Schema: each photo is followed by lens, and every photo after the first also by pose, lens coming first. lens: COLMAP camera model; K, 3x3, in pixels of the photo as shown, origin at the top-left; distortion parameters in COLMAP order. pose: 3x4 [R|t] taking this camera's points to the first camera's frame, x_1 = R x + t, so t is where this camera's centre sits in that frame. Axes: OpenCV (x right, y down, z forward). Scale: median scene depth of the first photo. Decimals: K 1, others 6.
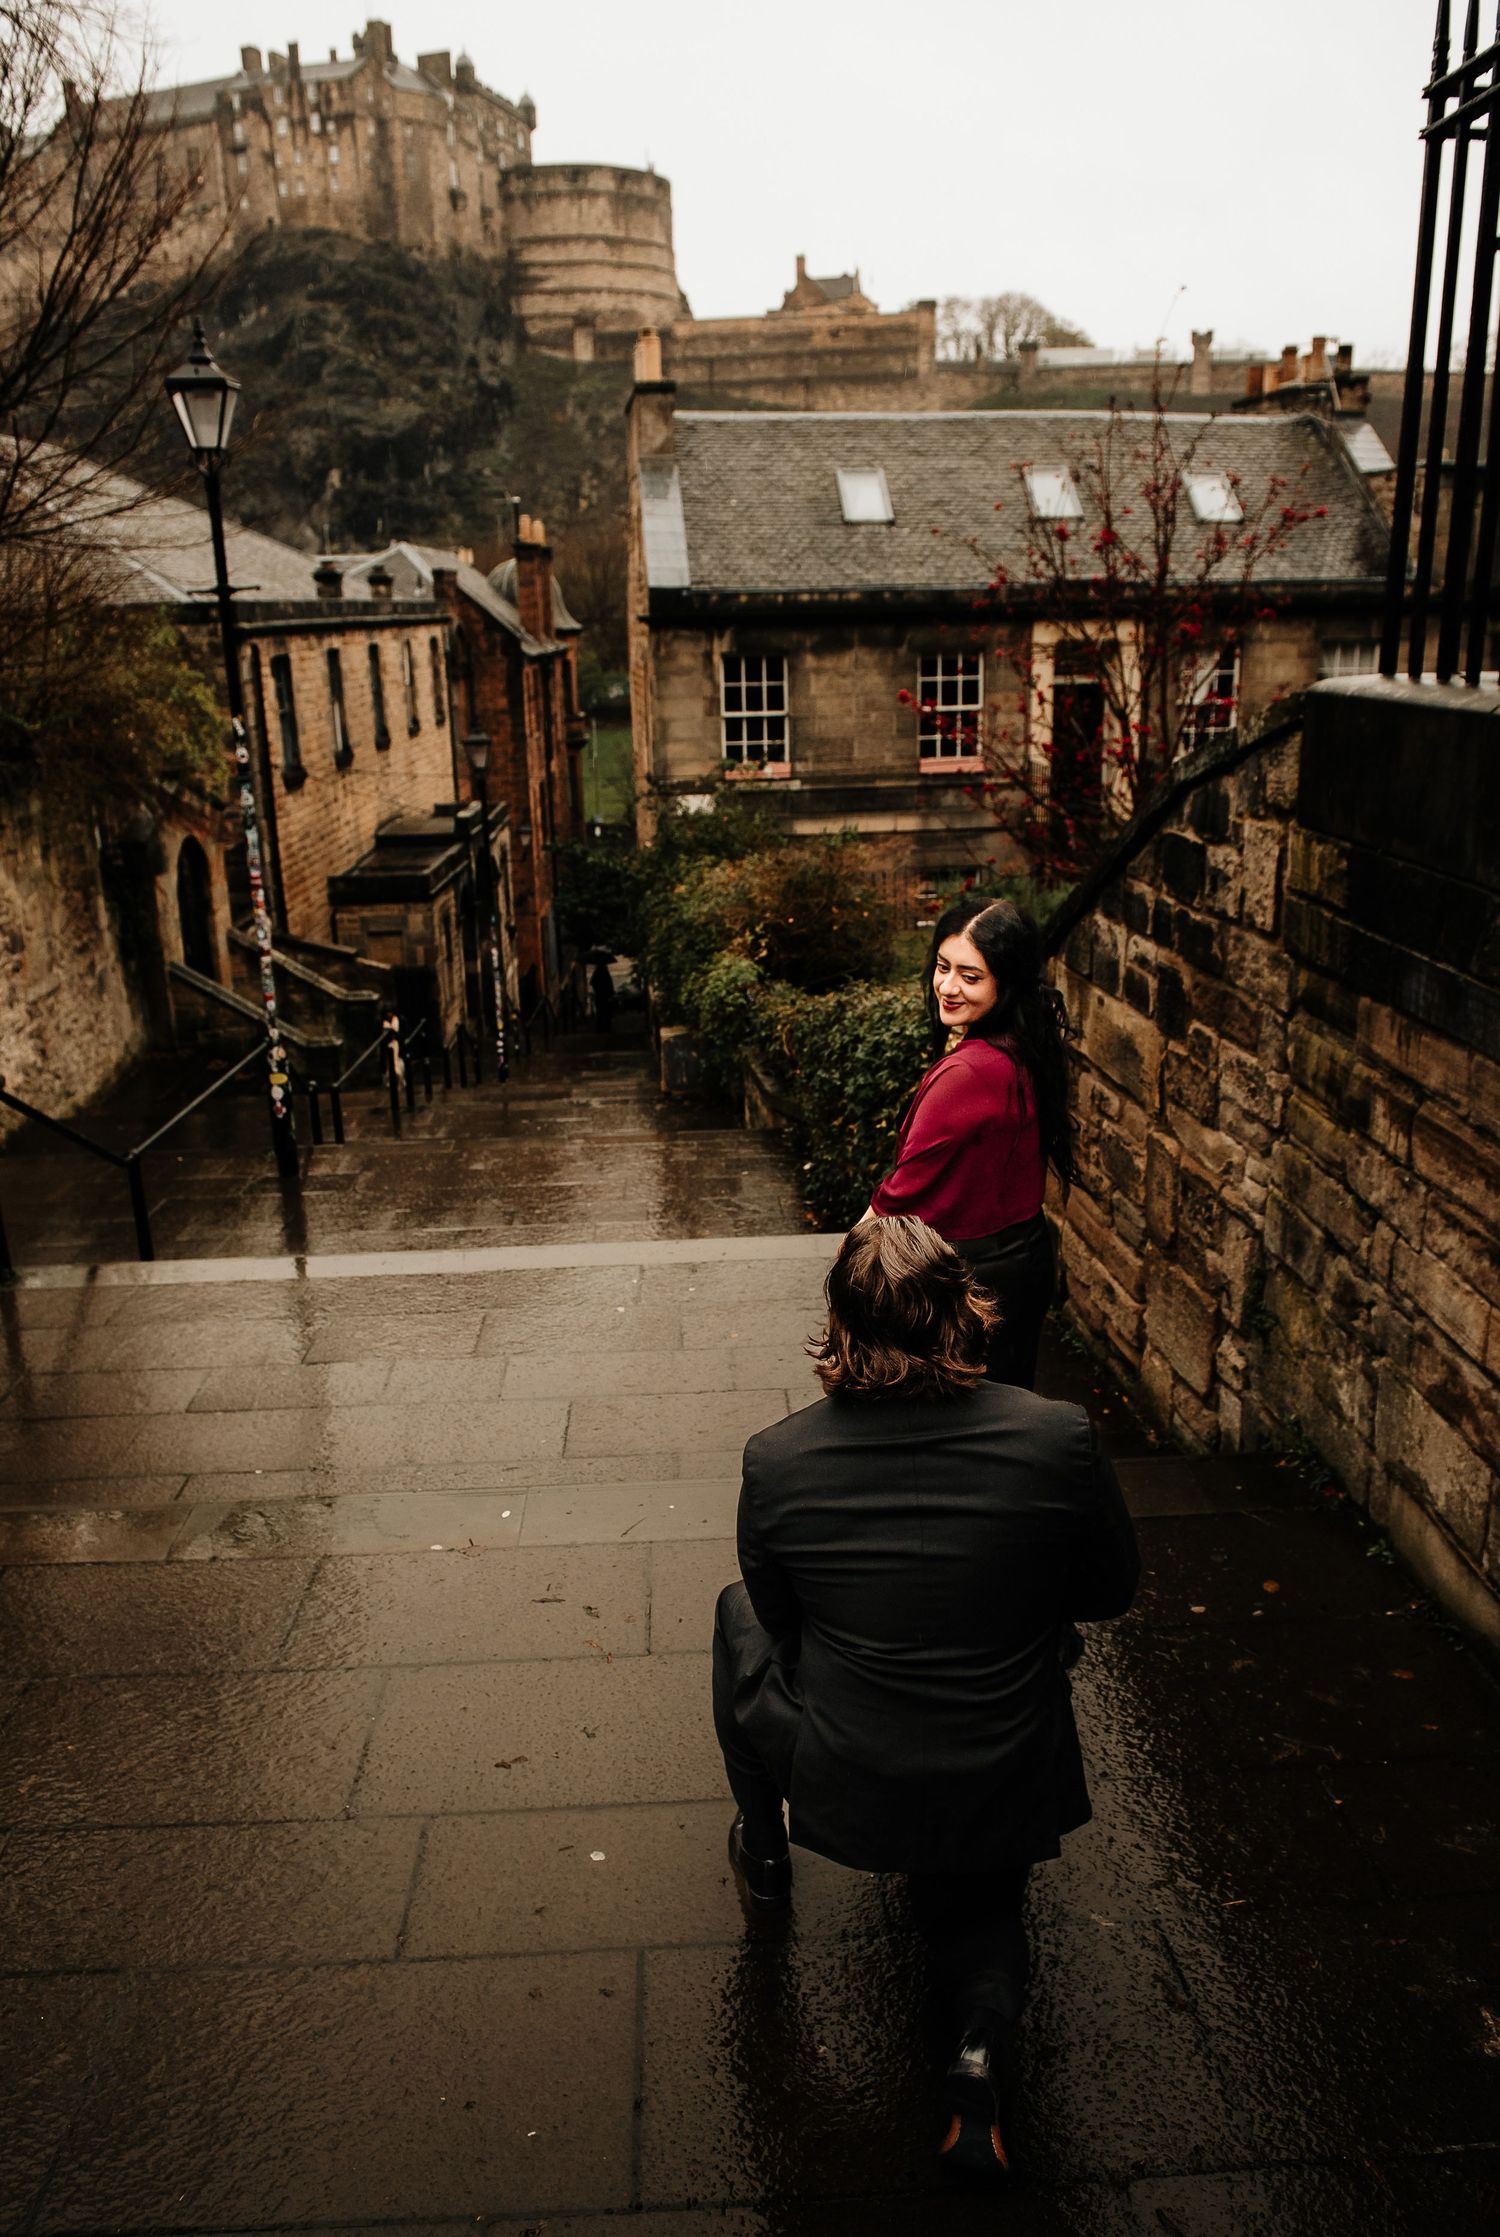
lens RADIAL K [[1744.1, 0, 778.7], [0, 1744.1, 1206.8], [0, 0, 1]] dist [-0.052339, -0.003937]
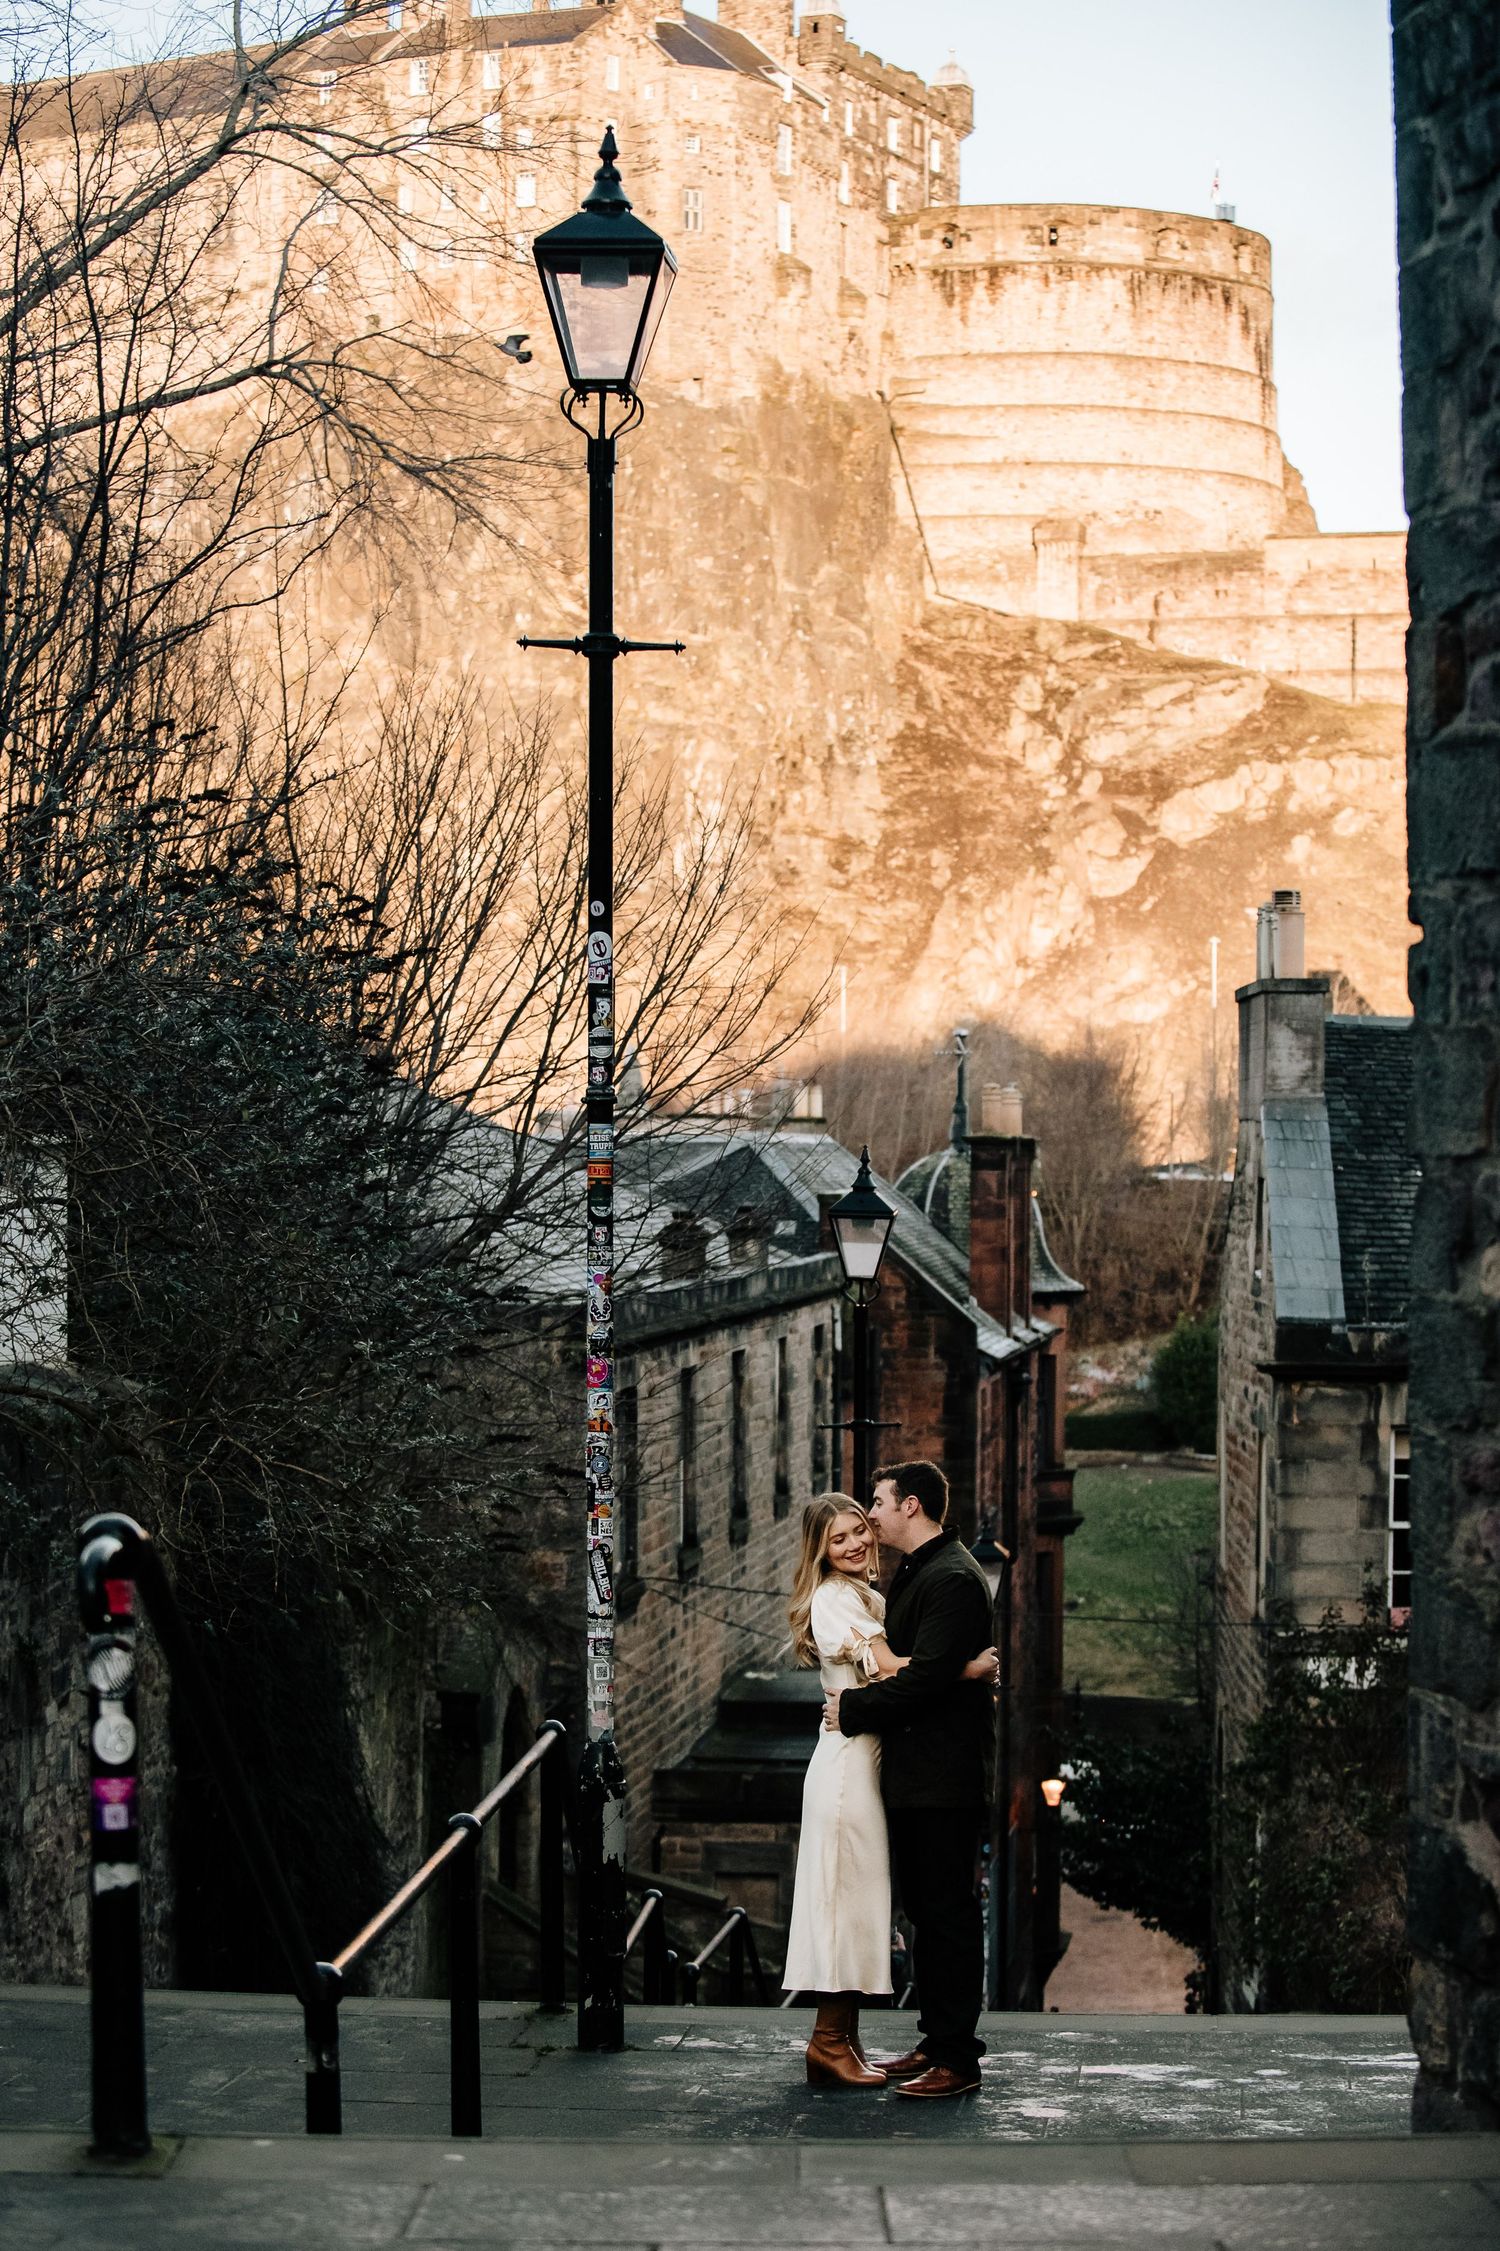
lens RADIAL K [[4613.1, 0, 750.3], [0, 4613.1, 1157.0], [0, 0, 1]] dist [-0.348630, -0.164810]
pose [[0.986353, 0.026250, -0.162540, 0.001808], [-0.078104, 0.943662, -0.321562, 0.084514], [0.144942, 0.329868, 0.932834, -0.383064]]
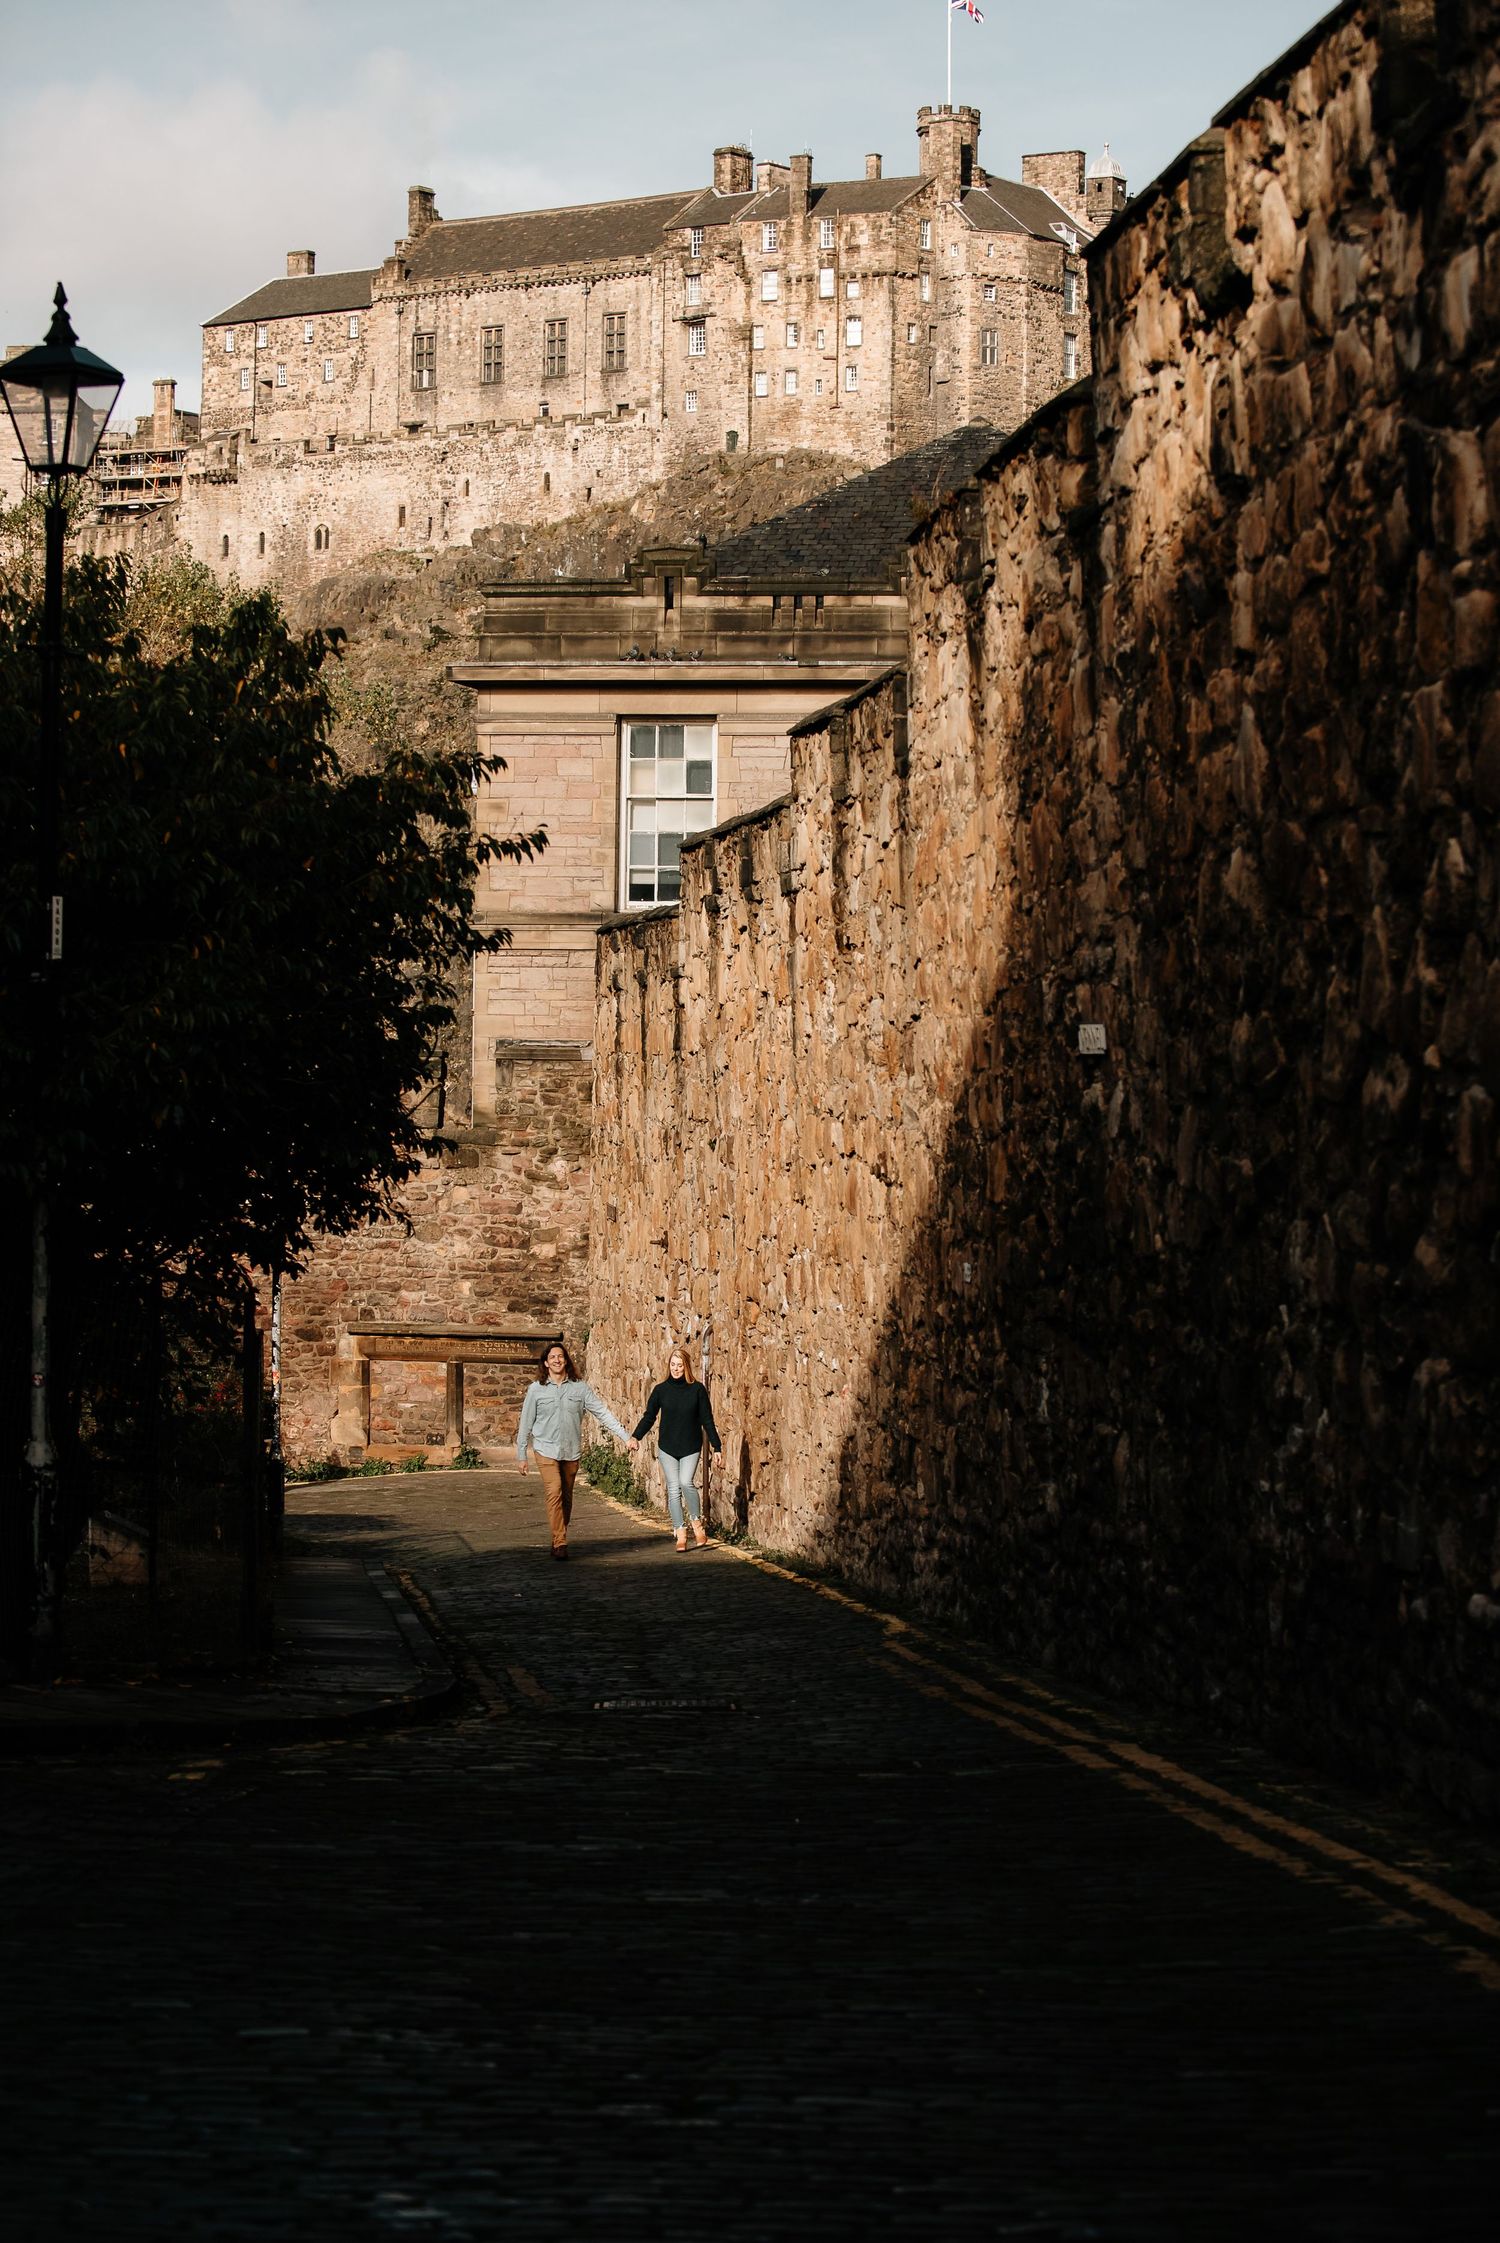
lens RADIAL K [[4062.5, 0, 741.2], [0, 4062.5, 1118.1], [0, 0, 1]] dist [-0.331310, -0.092202]
pose [[0.965405, 0.036328, -0.258210, 0.630205], [-0.117298, 0.944902, -0.305618, 0.384245], [0.232881, 0.325332, 0.916474, -1.589251]]
